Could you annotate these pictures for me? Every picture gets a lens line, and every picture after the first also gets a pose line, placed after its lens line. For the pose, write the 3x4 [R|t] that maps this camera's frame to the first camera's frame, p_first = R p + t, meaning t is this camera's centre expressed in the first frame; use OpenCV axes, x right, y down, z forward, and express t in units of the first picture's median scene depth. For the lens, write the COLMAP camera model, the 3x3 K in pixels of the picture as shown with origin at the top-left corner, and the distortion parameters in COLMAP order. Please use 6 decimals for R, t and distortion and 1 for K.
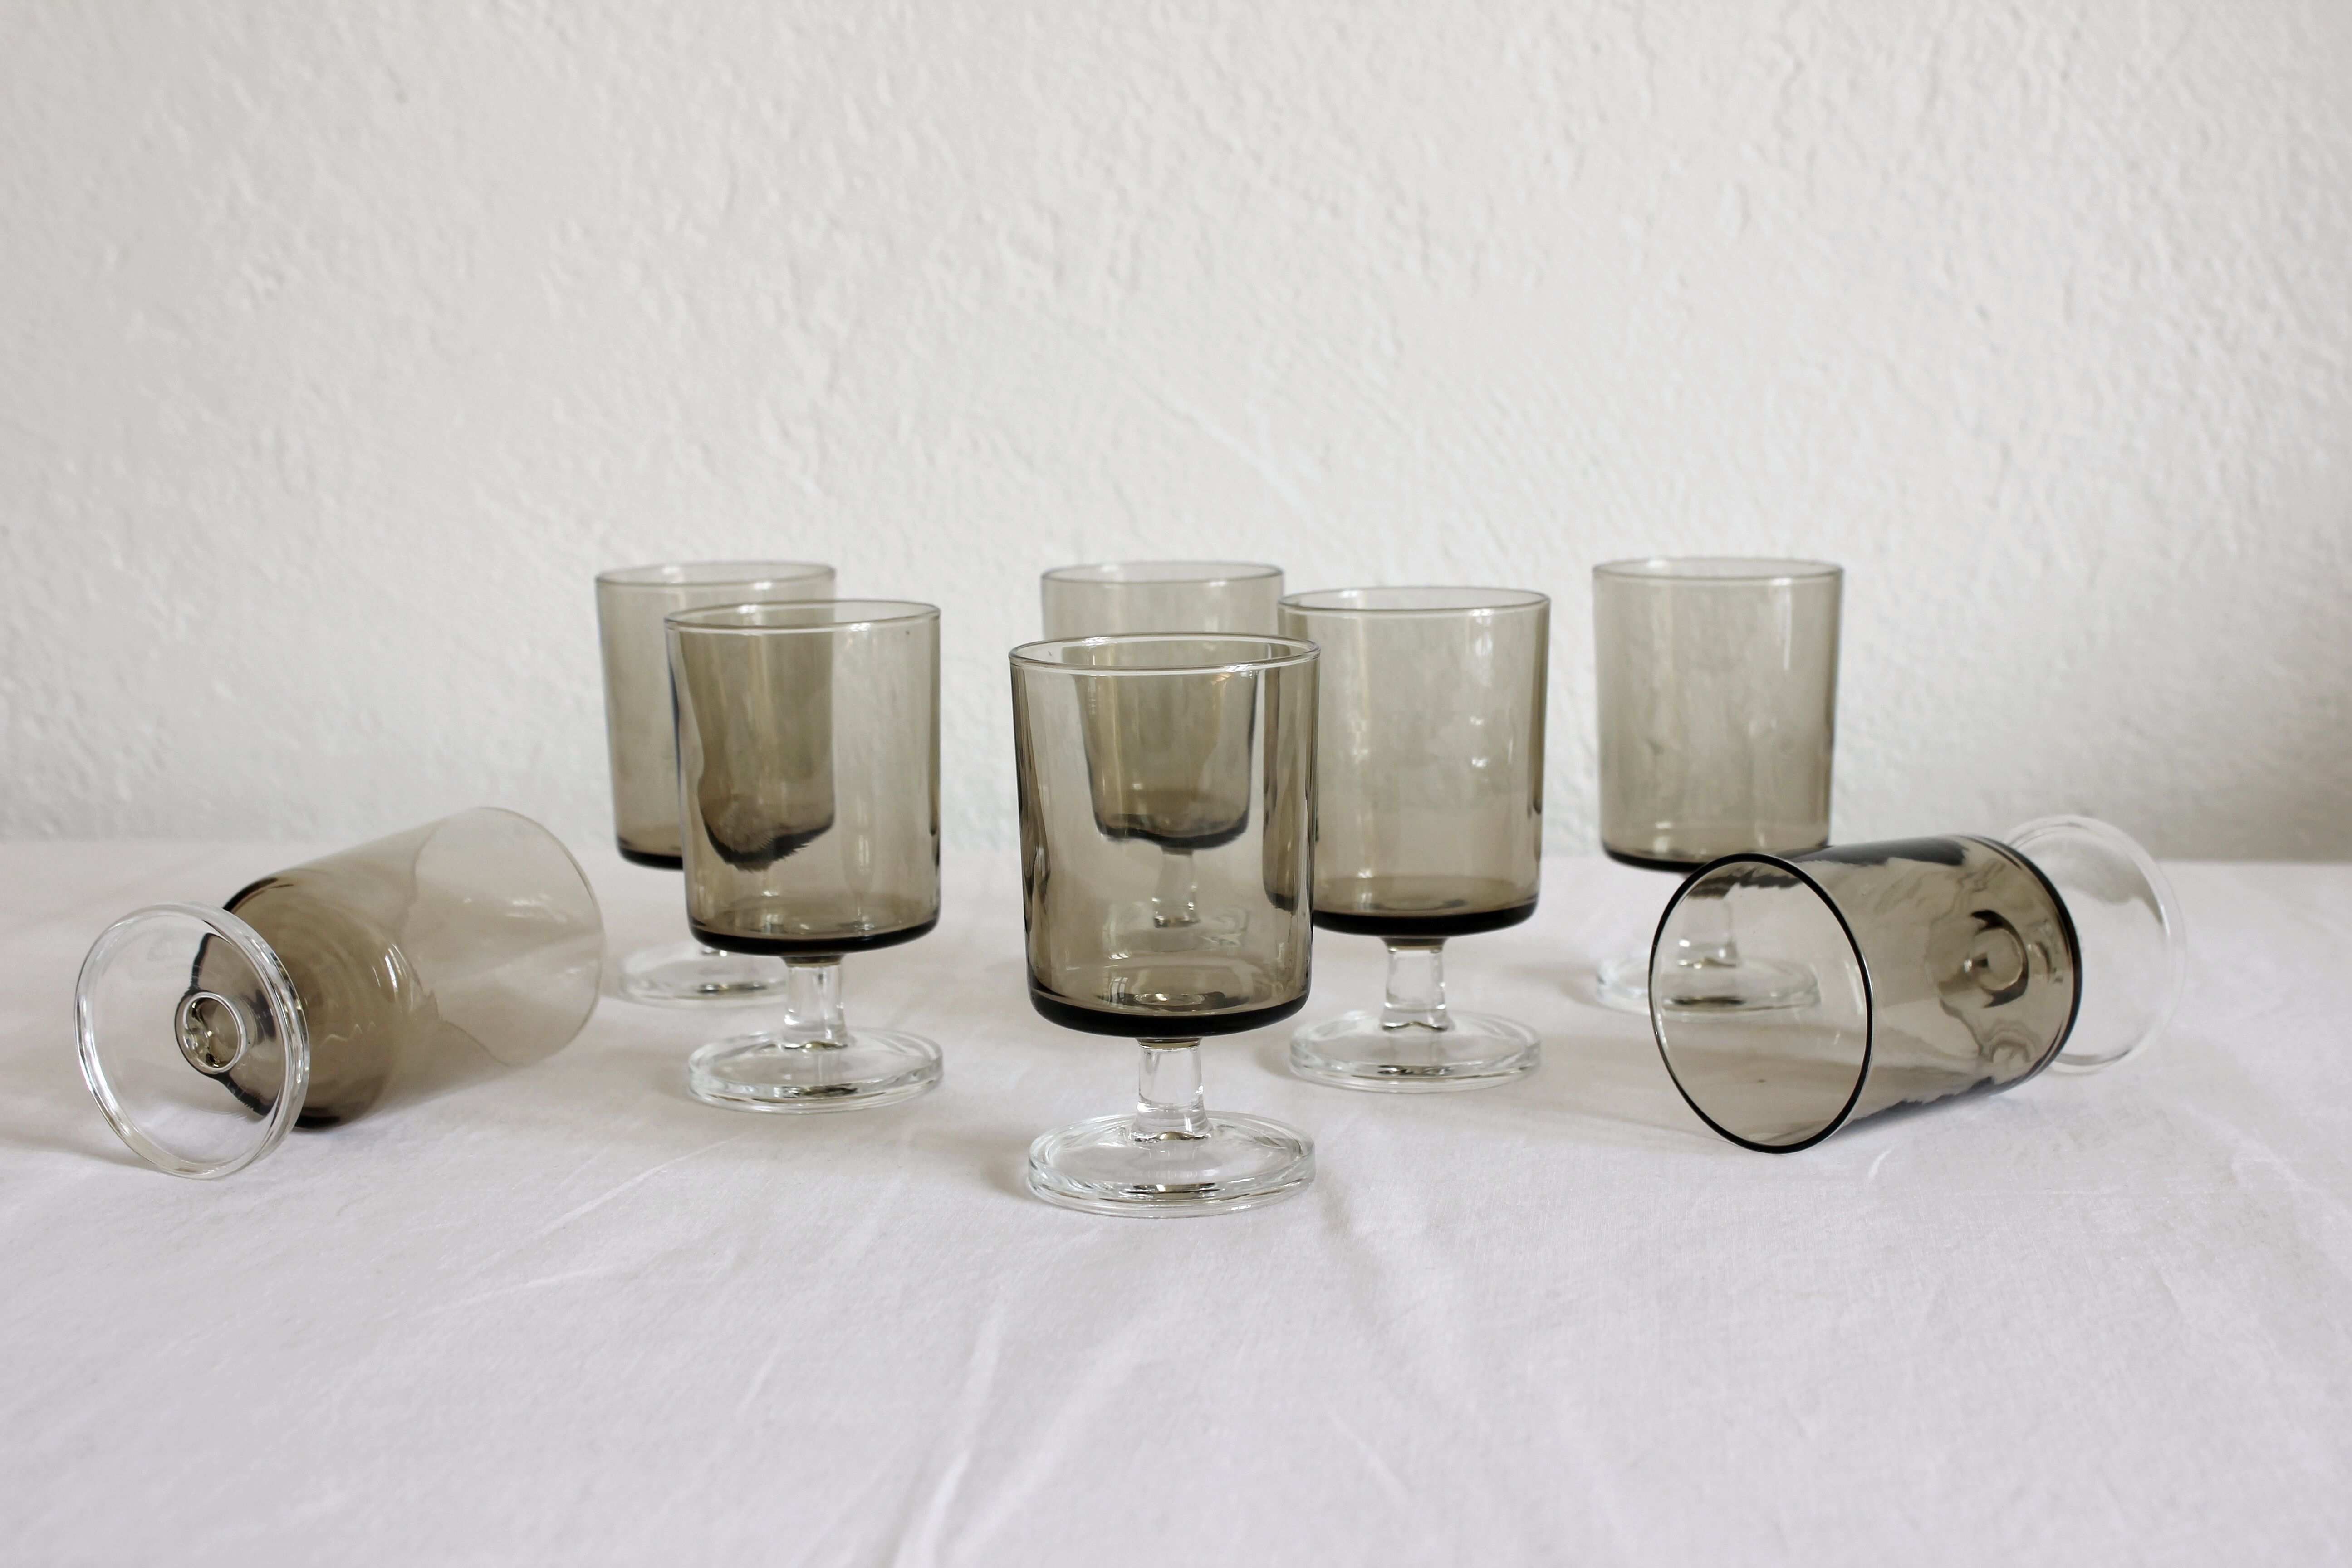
lens RADIAL K [[2137.0, 0, 1244.3], [0, 2137.0, 782.2], [0, 0, 1]] dist [-0.017898, 0.001996]
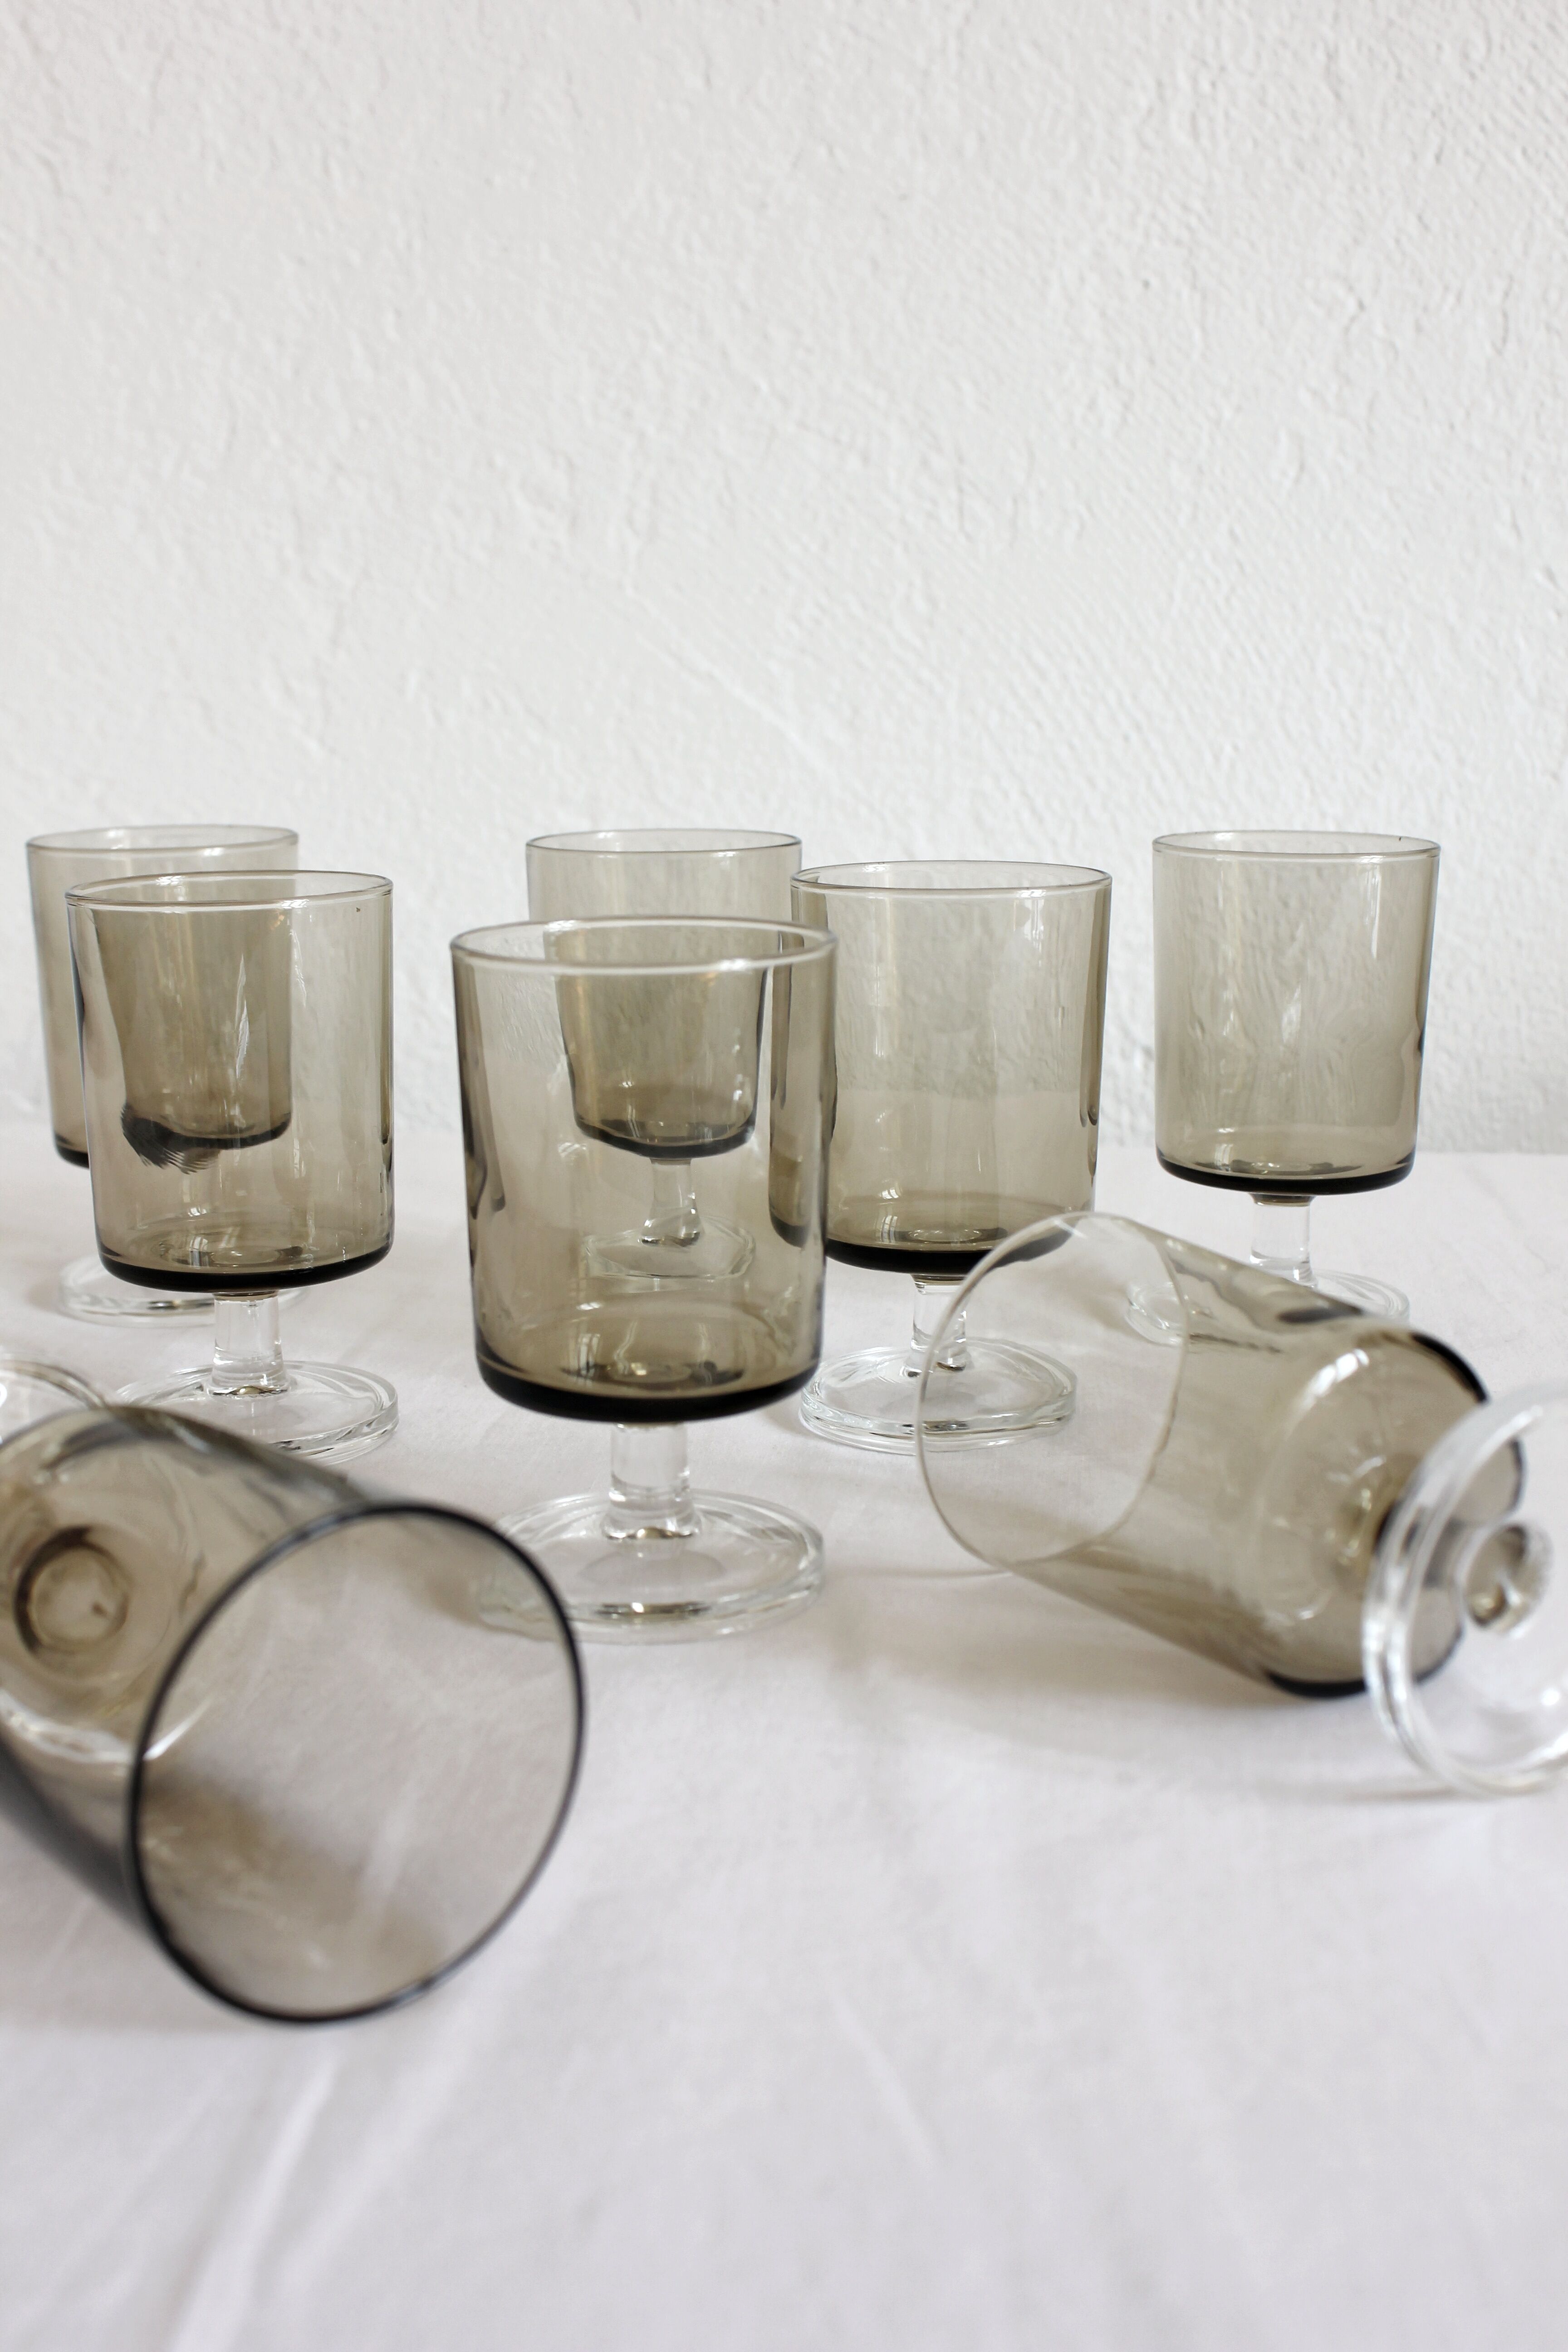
lens RADIAL K [[2063.9, 0, 774.5], [0, 2063.9, 1118.9], [0, 0, 1]] dist [-0.040067, 0.016345]
pose [[0.999952, 0.009827, 0.000640, 0.008270], [-0.009844, 0.999267, 0.036987, -0.016746], [-0.000276, -0.036991, 0.999316, 0.154926]]
